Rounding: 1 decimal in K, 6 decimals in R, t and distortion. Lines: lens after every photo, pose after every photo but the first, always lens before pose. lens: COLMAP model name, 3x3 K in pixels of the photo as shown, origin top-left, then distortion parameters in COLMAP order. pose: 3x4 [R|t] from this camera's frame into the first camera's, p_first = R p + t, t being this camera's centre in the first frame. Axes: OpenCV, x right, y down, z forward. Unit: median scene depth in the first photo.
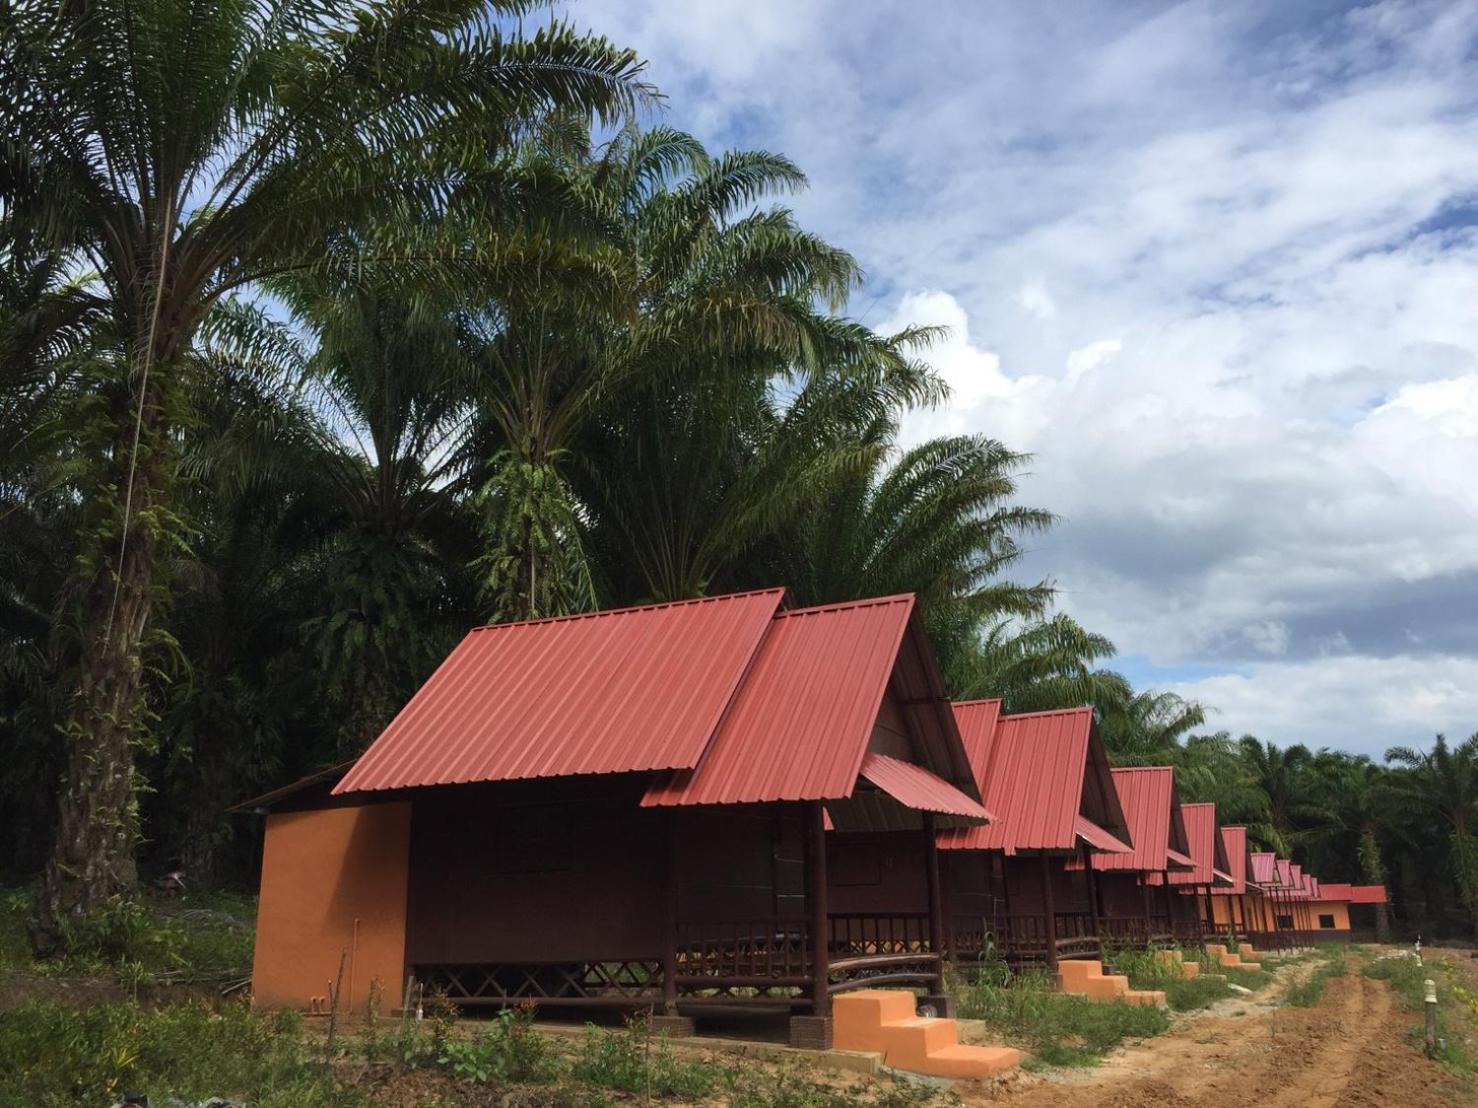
lens RADIAL K [[1260.3, 0, 735.8], [0, 1260.3, 534.2], [0, 0, 1]] dist [0.008139, -0.008922]
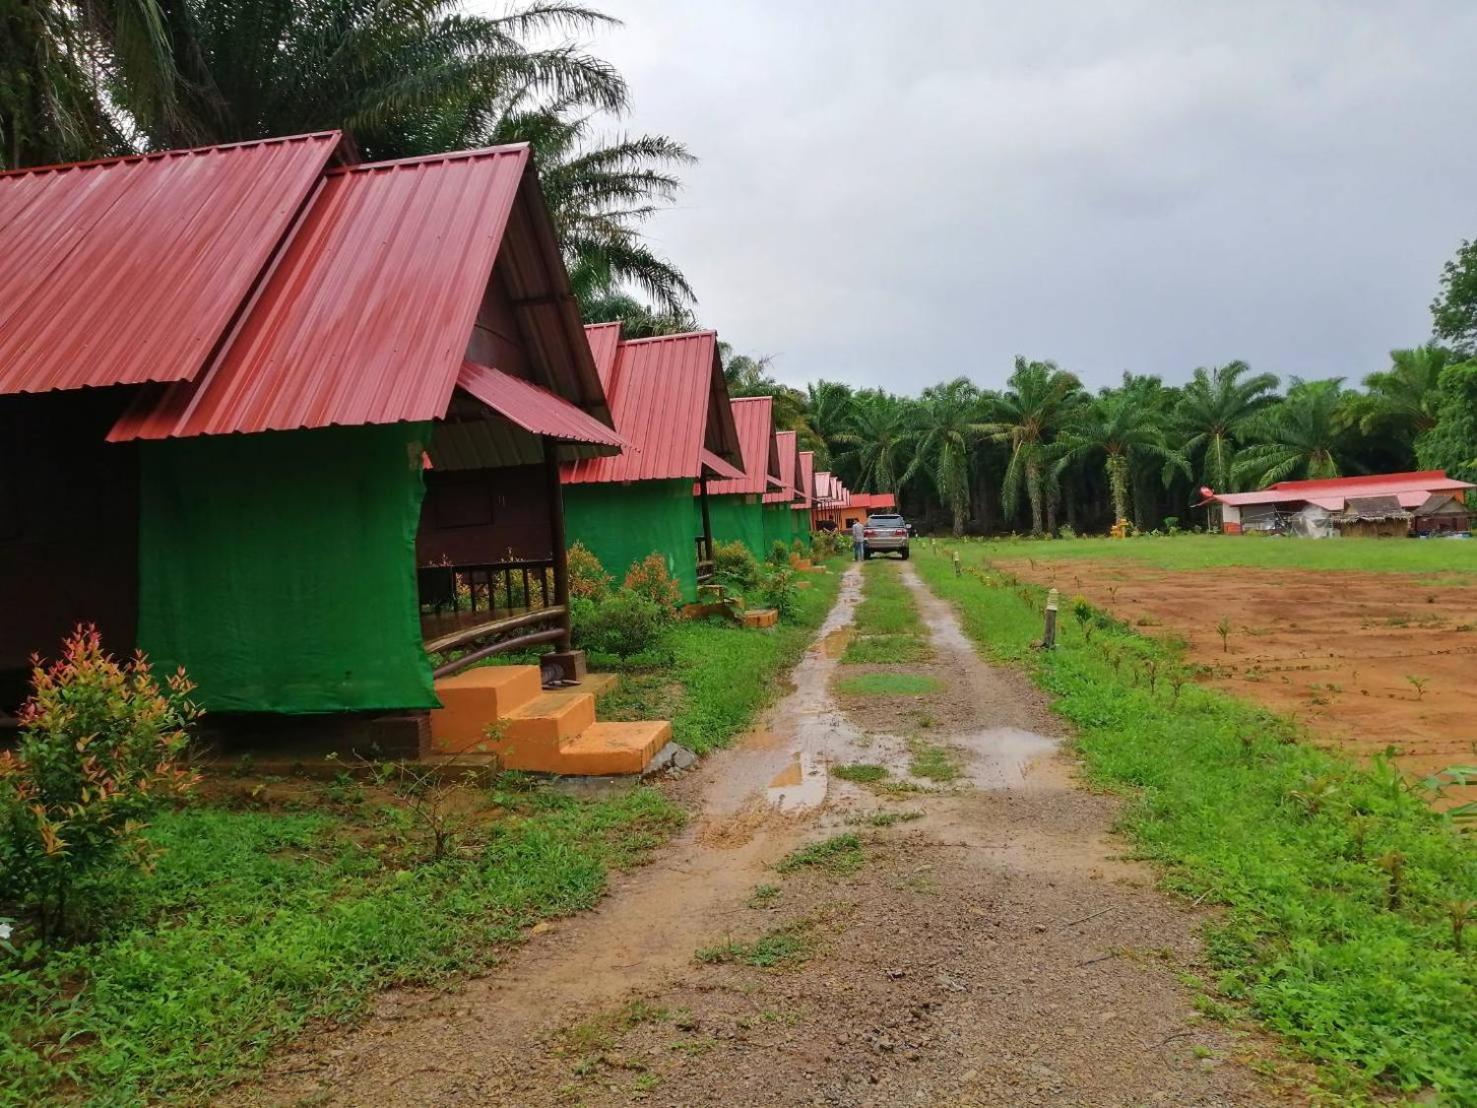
lens RADIAL K [[1057.4, 0, 738.5], [0, 1057.4, 554.0], [0, 0, 1]] dist [0.020513, -0.037724]
pose [[0.939738, -0.065120, 0.335636, 0.031720], [-0.042623, 0.951721, 0.303991, 0.072177], [-0.339228, -0.299978, 0.891593, 0.307317]]
